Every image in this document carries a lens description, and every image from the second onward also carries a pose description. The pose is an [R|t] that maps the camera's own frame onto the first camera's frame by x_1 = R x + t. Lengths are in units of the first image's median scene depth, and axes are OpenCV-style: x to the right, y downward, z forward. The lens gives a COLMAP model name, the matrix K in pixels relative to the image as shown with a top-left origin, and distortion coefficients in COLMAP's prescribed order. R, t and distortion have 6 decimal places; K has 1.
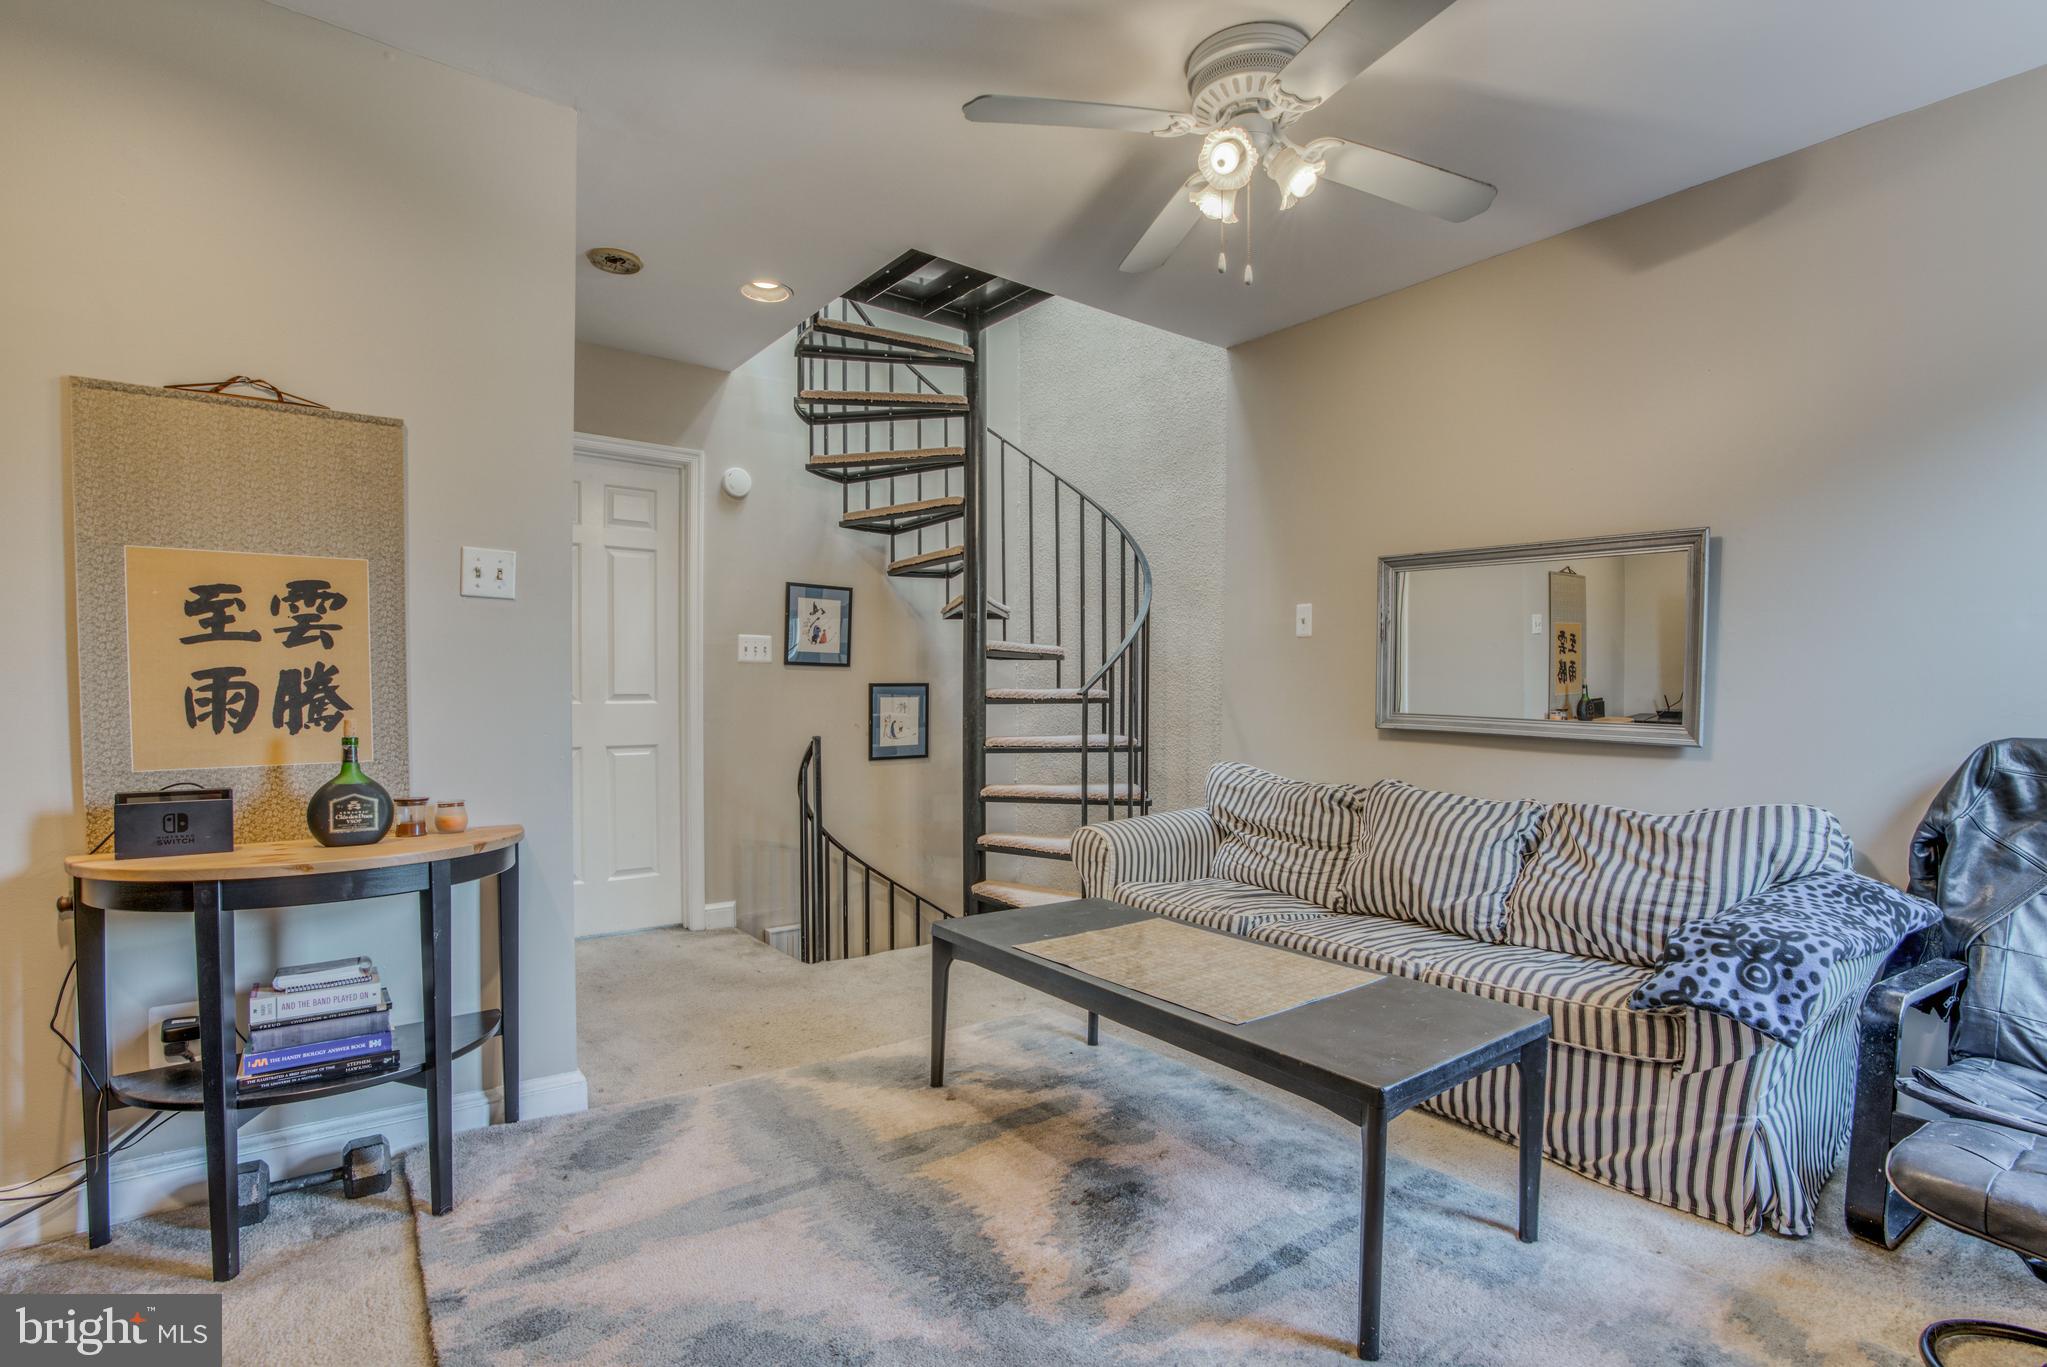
lens RADIAL K [[938.4, 0, 1023.5], [0, 938.4, 683.5], [0, 0, 1]] dist [-0.064446, 0.021867]
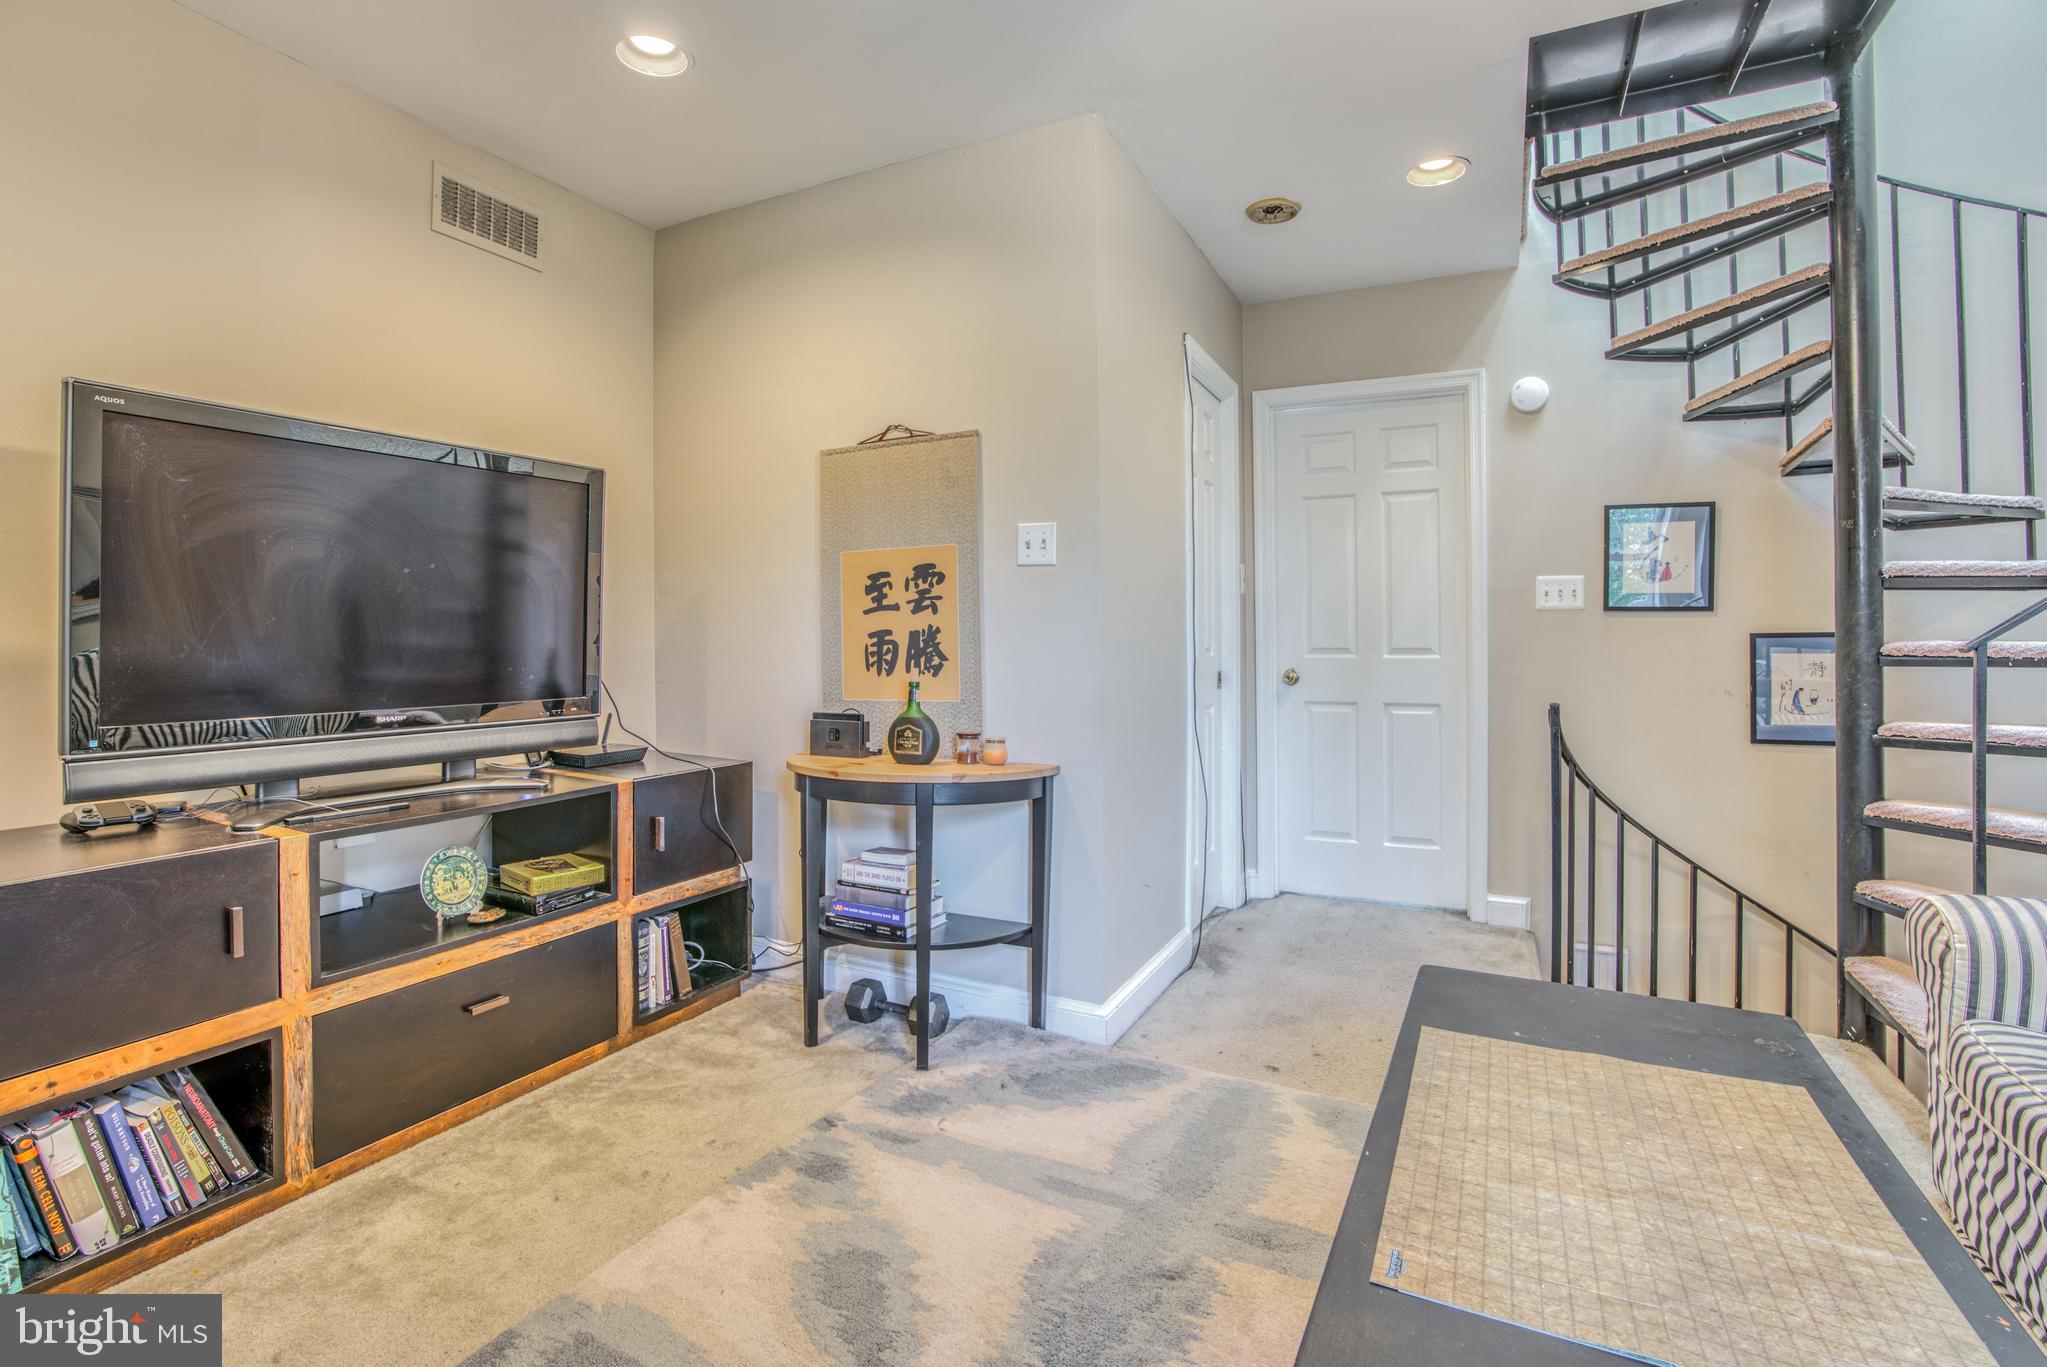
lens RADIAL K [[956.2, 0, 1055.4], [0, 956.2, 625.4], [0, 0, 1]] dist [-0.041239, 0.000567]
pose [[0.447939, -0.018382, -0.893875, 0.557096], [0.008402, 0.999831, -0.016350, 0.002051], [0.894025, -0.000187, 0.448018, 0.536325]]
